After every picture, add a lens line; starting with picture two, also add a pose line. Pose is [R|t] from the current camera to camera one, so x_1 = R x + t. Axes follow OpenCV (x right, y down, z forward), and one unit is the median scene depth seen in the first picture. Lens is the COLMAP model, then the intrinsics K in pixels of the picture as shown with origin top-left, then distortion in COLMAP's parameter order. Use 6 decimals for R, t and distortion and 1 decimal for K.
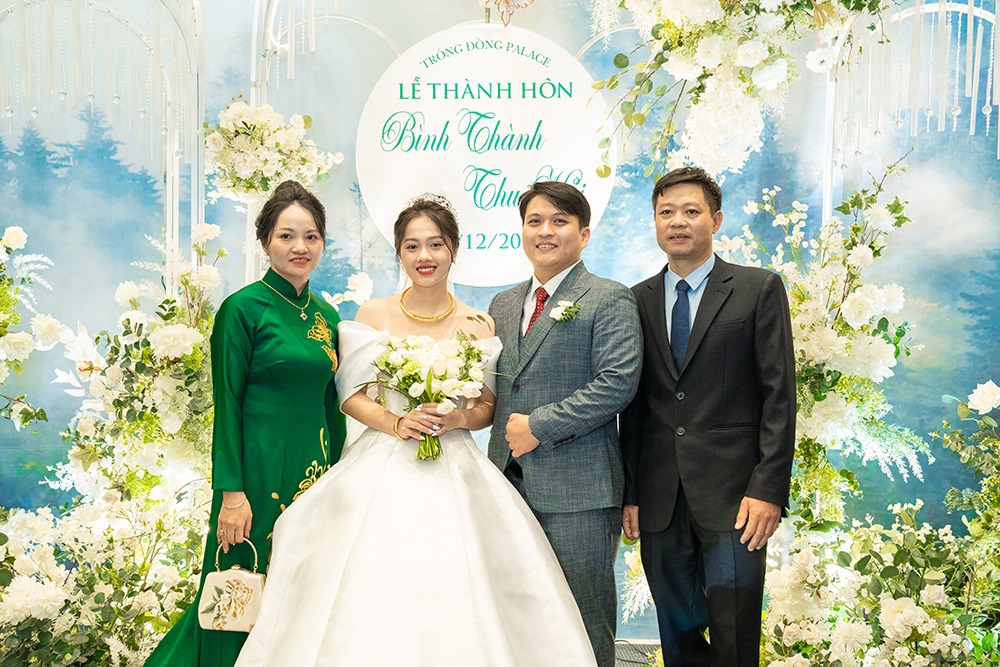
lens RADIAL K [[1394.1, 0, 500.2], [0, 1394.1, 330.6], [0, 0, 1]] dist [0.241590, 0.000000]
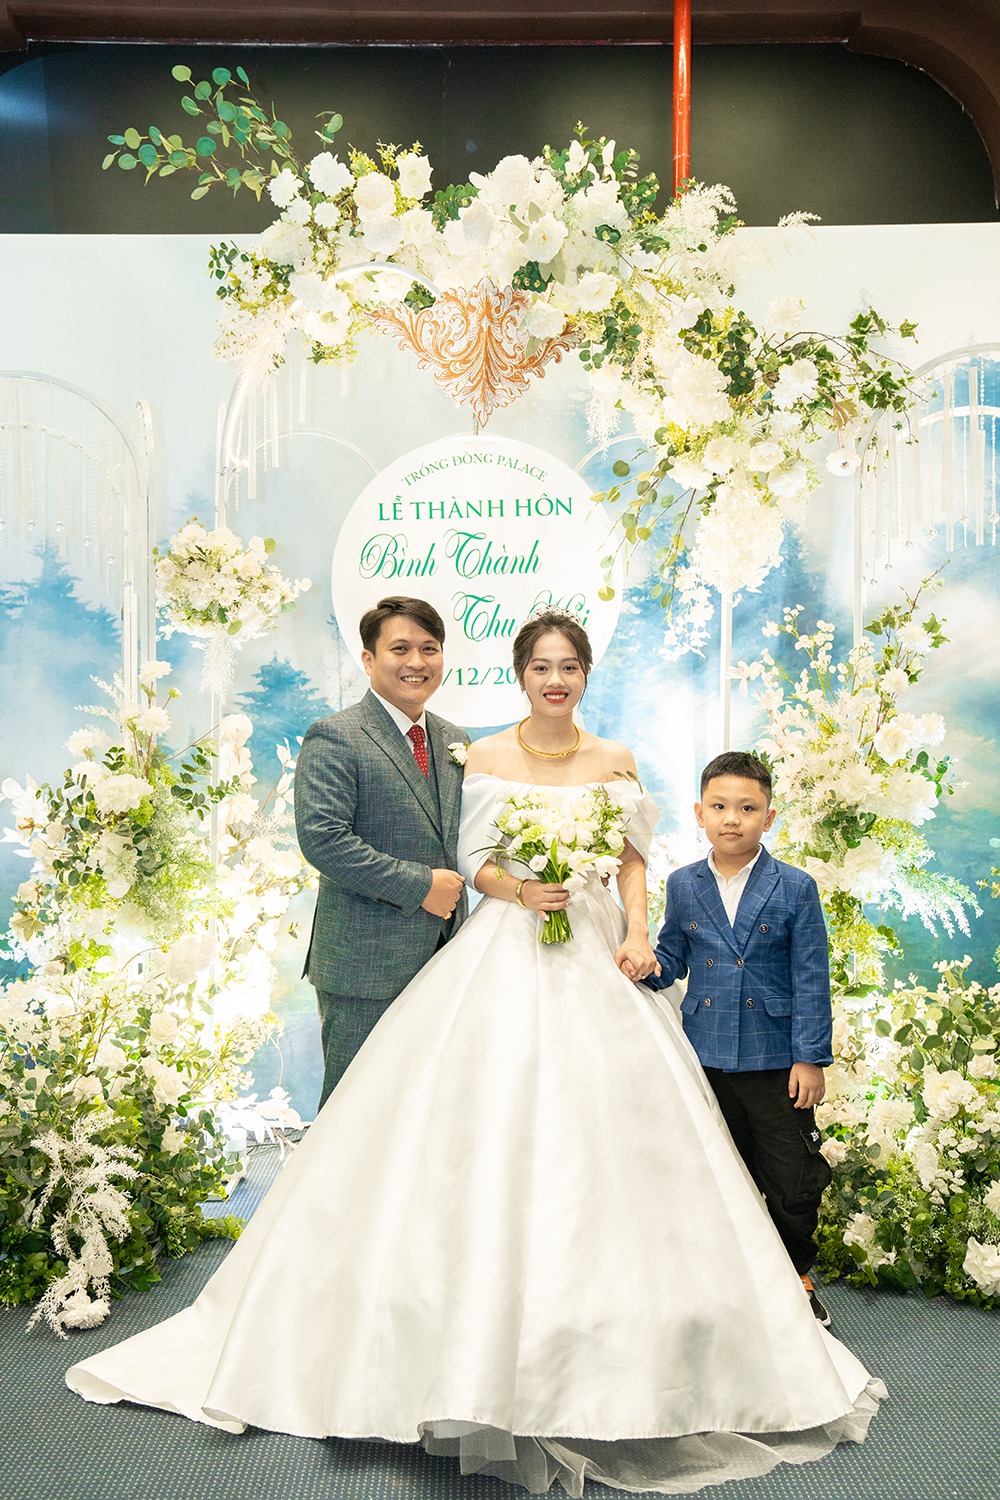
lens RADIAL K [[1456.3, 0, 500.4], [0, 1456.3, 755.3], [0, 0, 1]] dist [0.028418, 0.000000]
pose [[0.999555, -0.019156, -0.022884, 0.027597], [0.018711, 0.999635, -0.019498, 0.005417], [0.023249, 0.019062, 0.999548, 0.084514]]
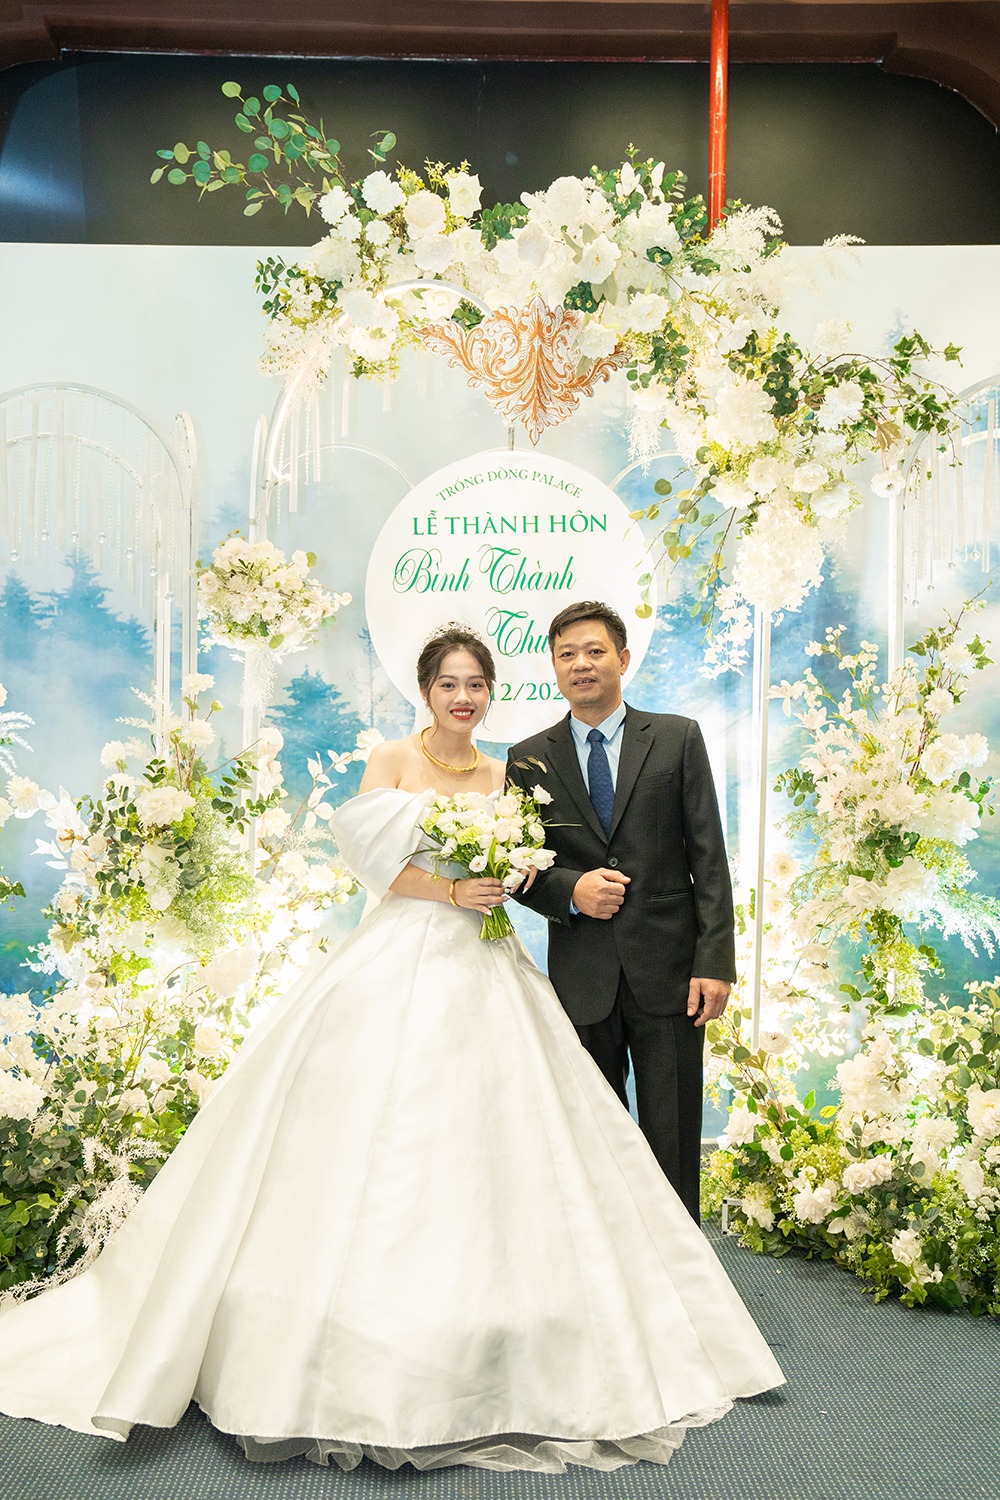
lens RADIAL K [[1493.8, 0, 501.7], [0, 1493.8, 755.8], [0, 0, 1]] dist [0.035968, 0.000000]
pose [[0.999893, -0.009327, -0.011261, -0.006941], [0.008992, 0.999524, -0.029512, 0.005224], [0.011530, 0.029408, 0.999501, 0.059216]]
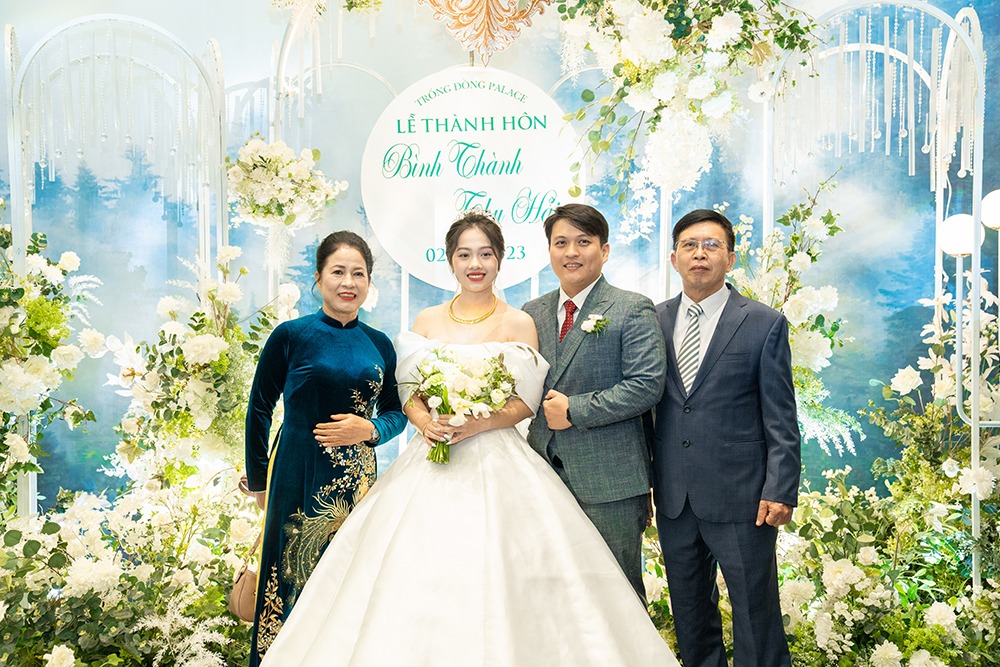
lens RADIAL K [[1121.1, 0, 500.1], [0, 1121.1, 332.3], [0, 0, 1]] dist [0.108161, 0.000000]
pose [[0.999730, -0.022845, 0.004264, 0.006015], [0.022792, 0.999667, 0.012063, -0.011084], [-0.004538, -0.011963, 0.999918, 0.077989]]
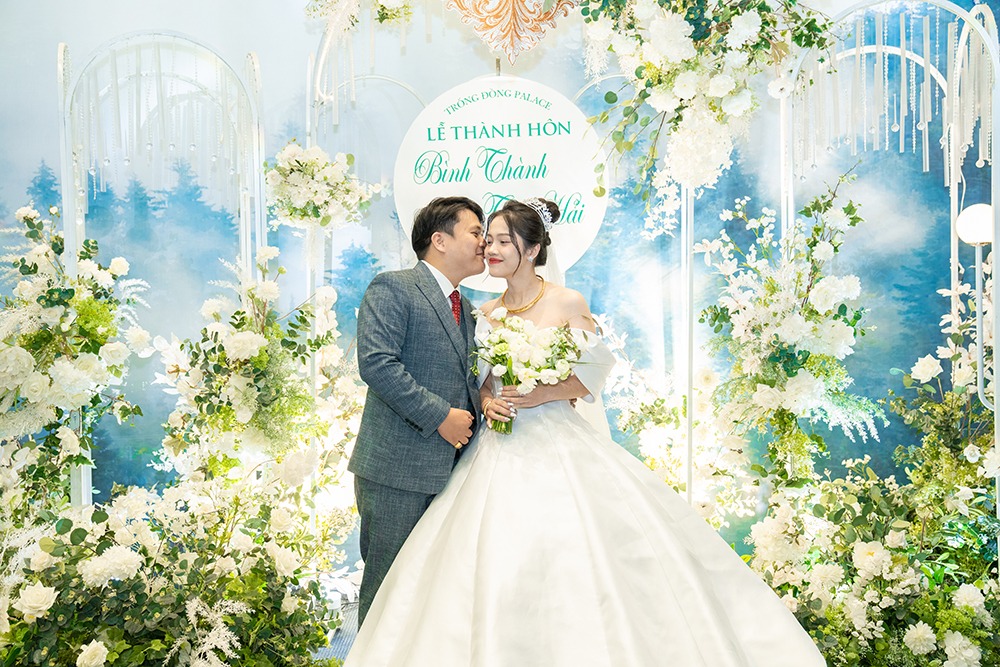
lens RADIAL K [[1030.9, 0, 499.6], [0, 1030.9, 330.7], [0, 0, 1]] dist [0.065015, 0.000000]
pose [[0.999173, -0.035648, -0.019576, 0.002048], [0.035556, 0.999355, -0.005015, 0.006570], [0.019742, 0.004315, 0.999796, 0.125002]]
